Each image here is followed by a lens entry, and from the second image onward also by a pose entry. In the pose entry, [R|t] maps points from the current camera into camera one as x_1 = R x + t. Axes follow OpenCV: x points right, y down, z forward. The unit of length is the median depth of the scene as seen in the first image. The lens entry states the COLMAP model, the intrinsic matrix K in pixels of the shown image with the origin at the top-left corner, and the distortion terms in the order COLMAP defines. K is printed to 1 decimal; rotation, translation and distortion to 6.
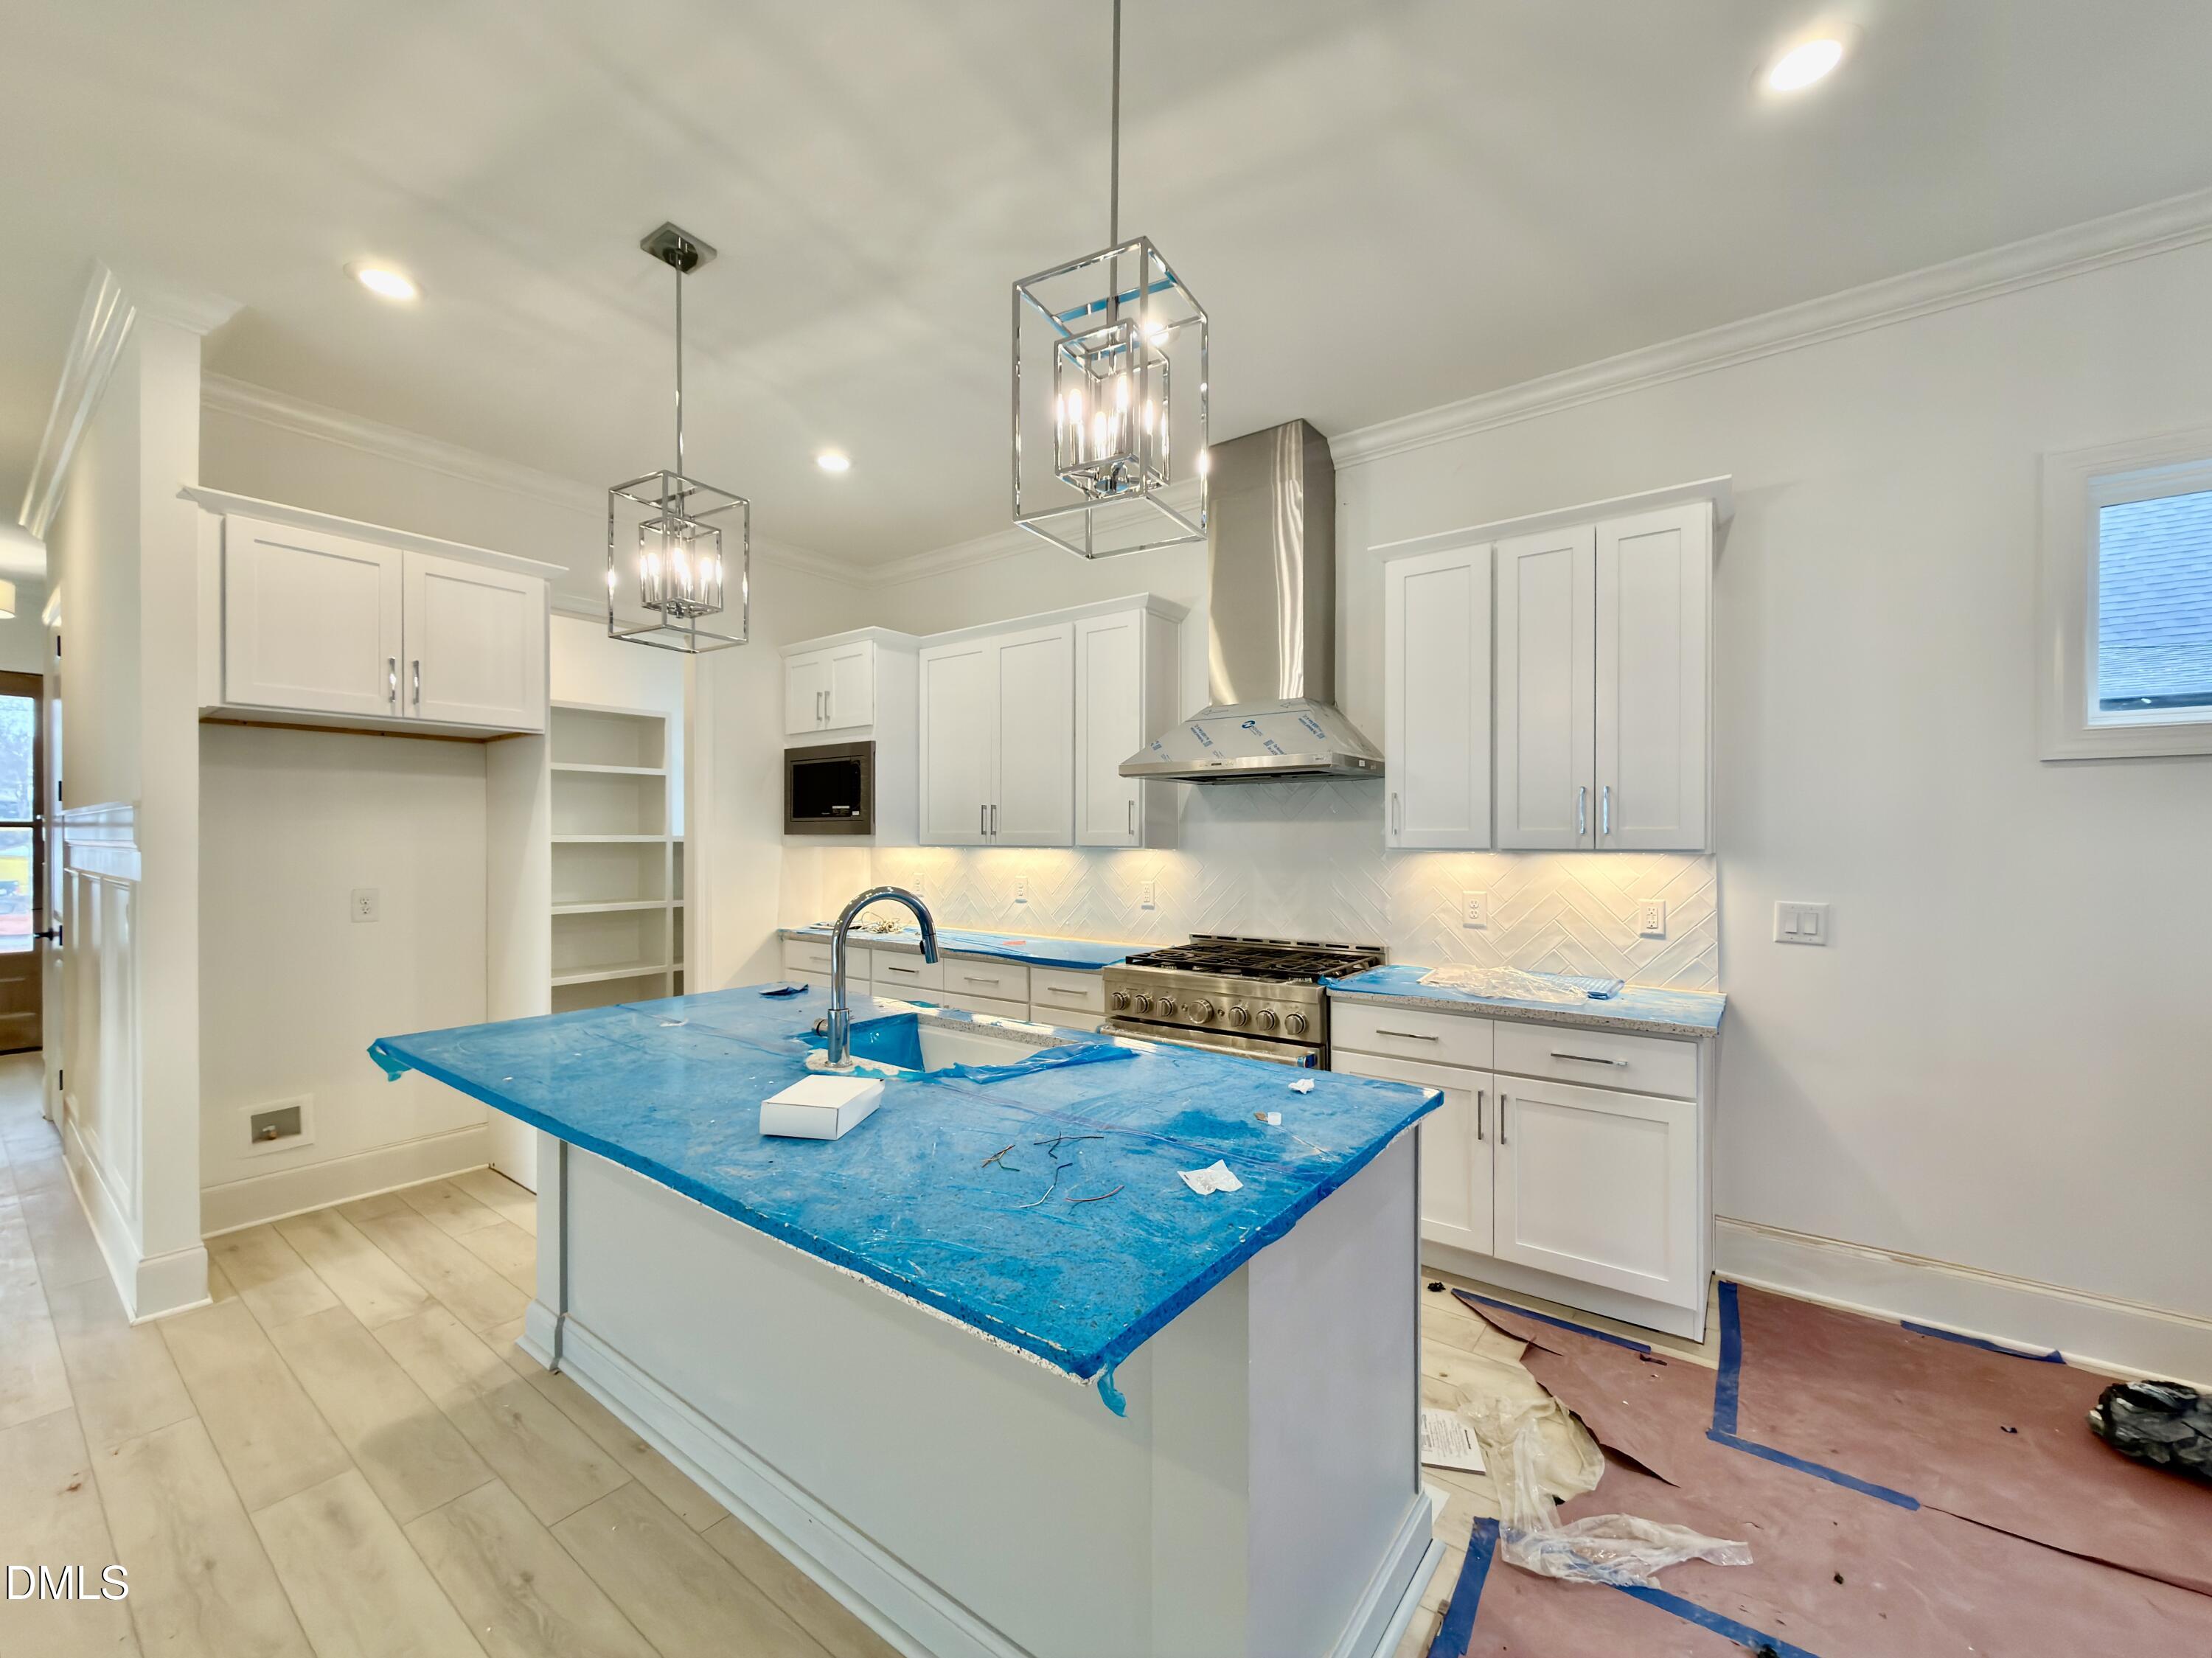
lens RADIAL K [[896.0, 0, 1106.0], [0, 896.0, 829.0], [0, 0, 1]] dist [-0.001264, 0.000406]
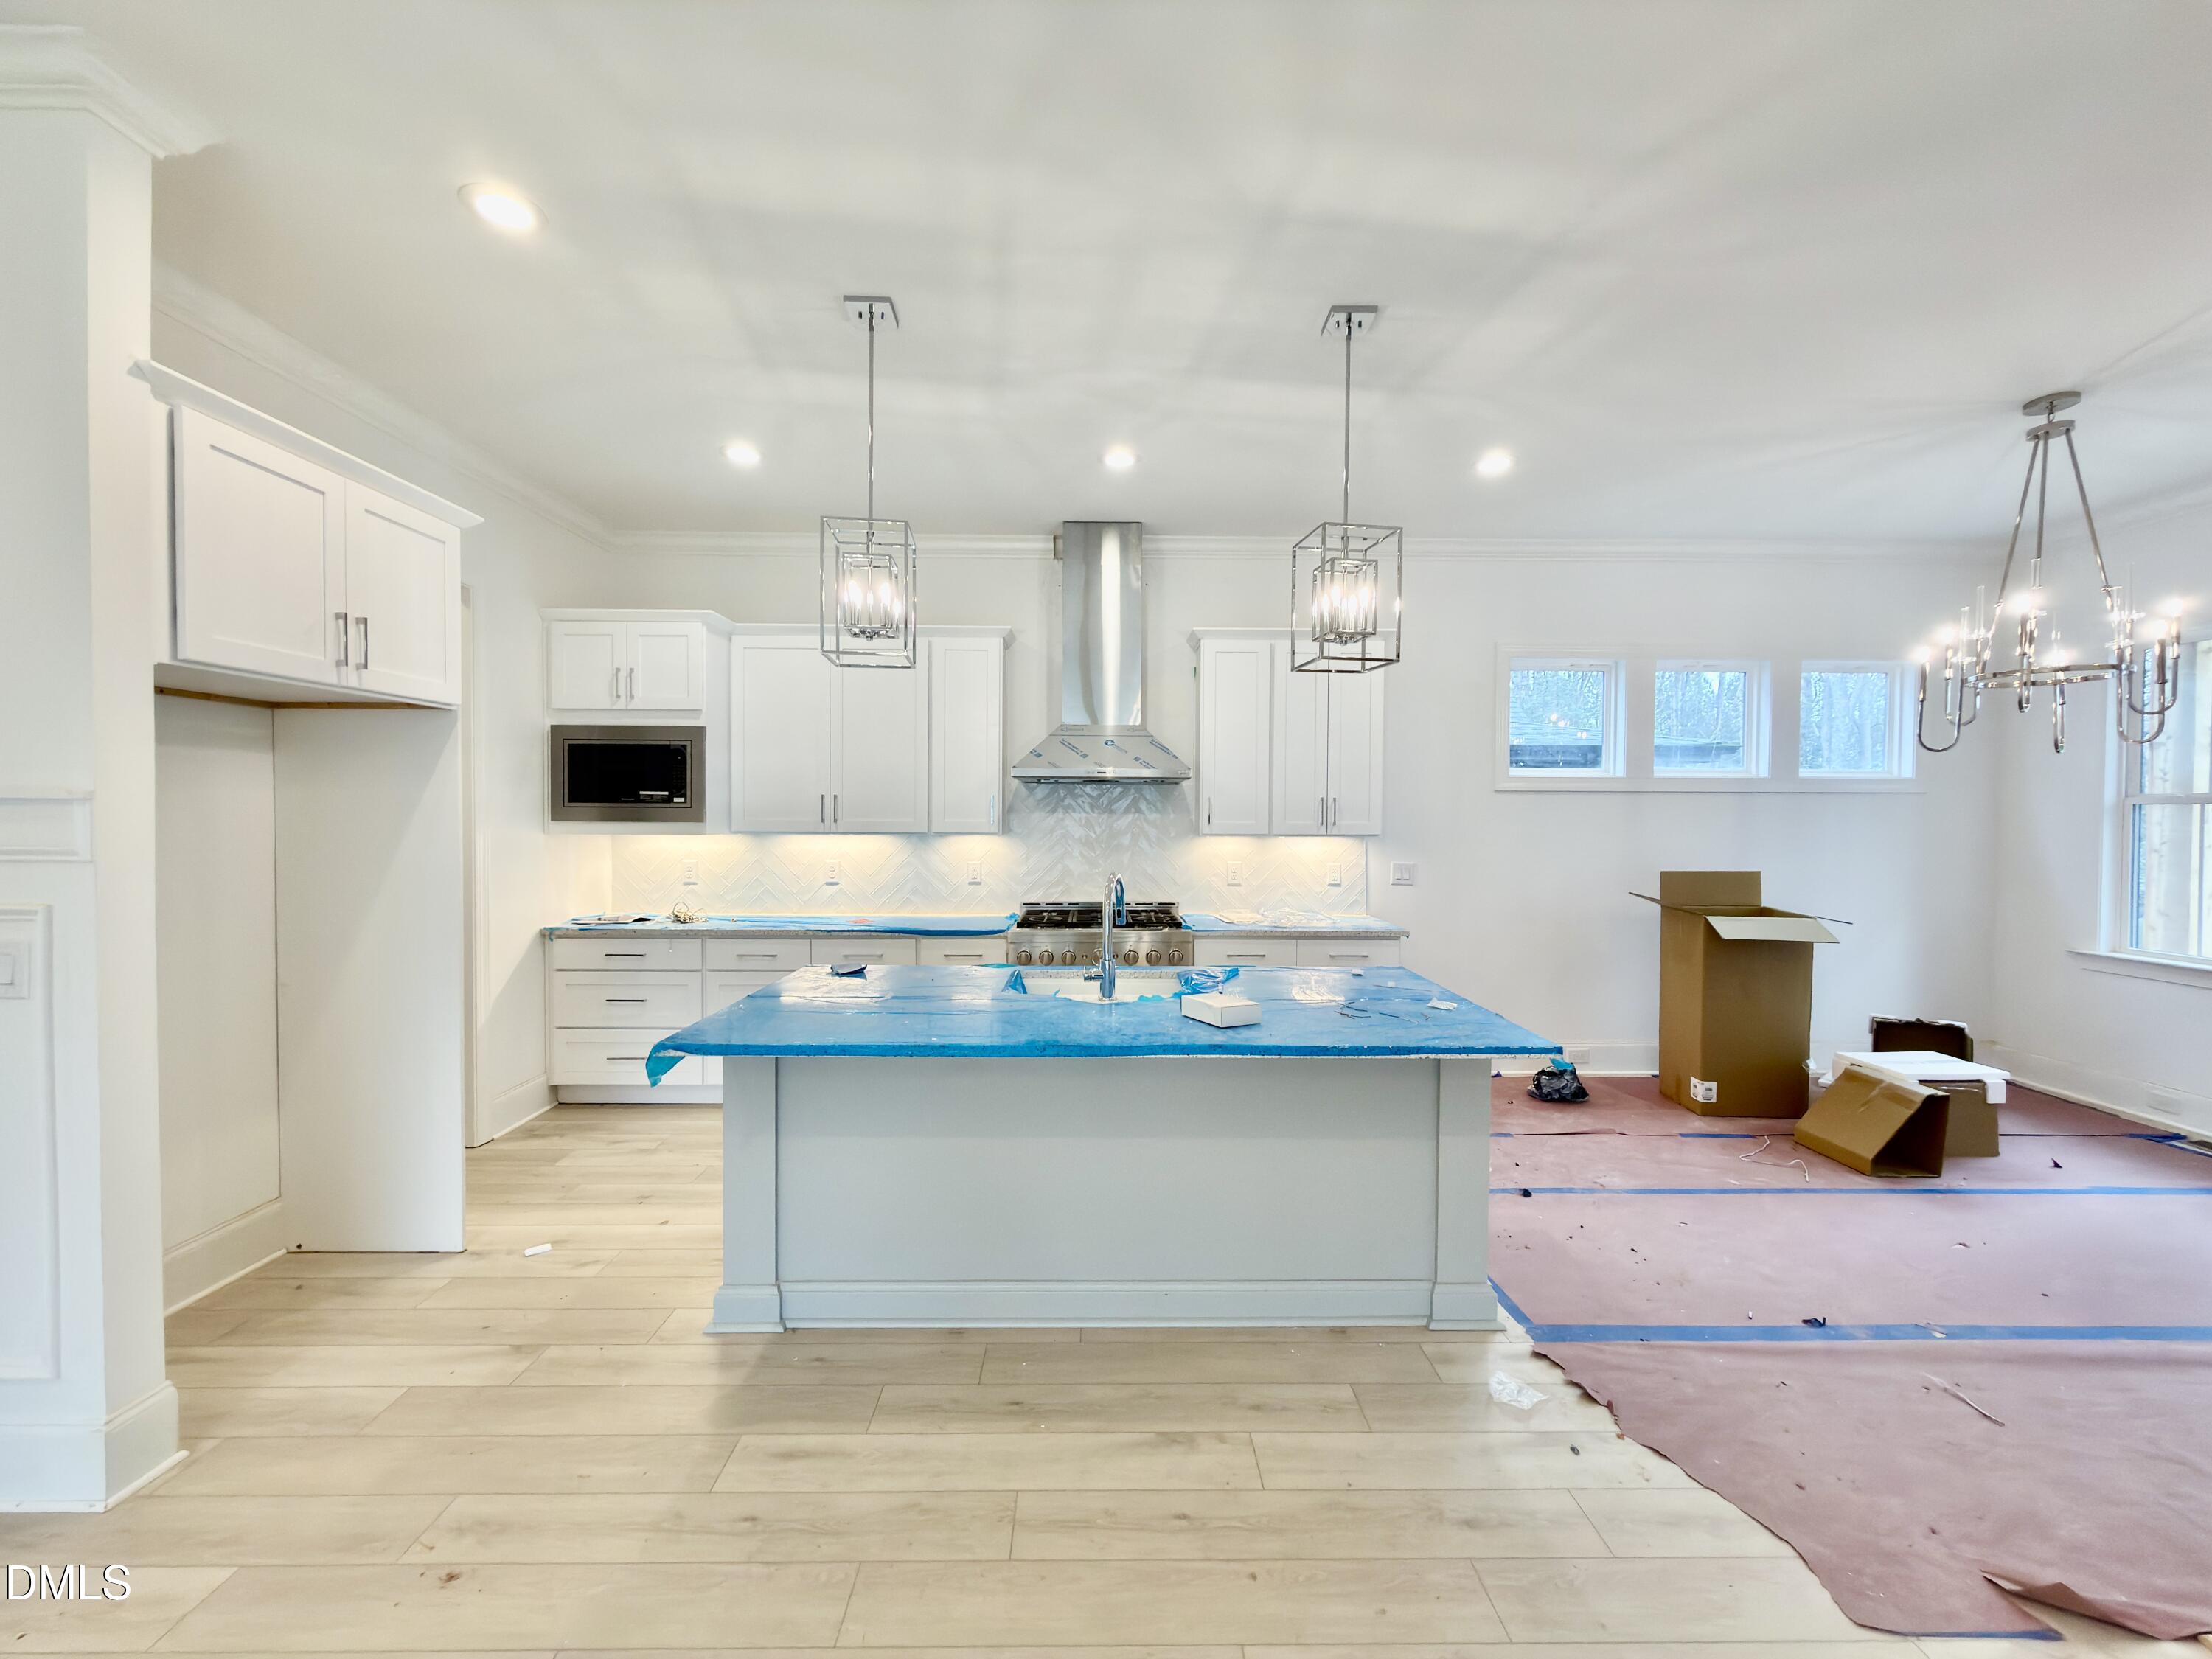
lens RADIAL K [[892.0, 0, 1101.8], [0, 892.0, 818.6], [0, 0, 1]] dist [0.011511, -0.004796]
pose [[0.787824, -0.000548, 0.615900, -0.692307], [-0.011994, 0.999796, 0.016232, -0.025140], [-0.615784, -0.020175, 0.787657, -0.053132]]
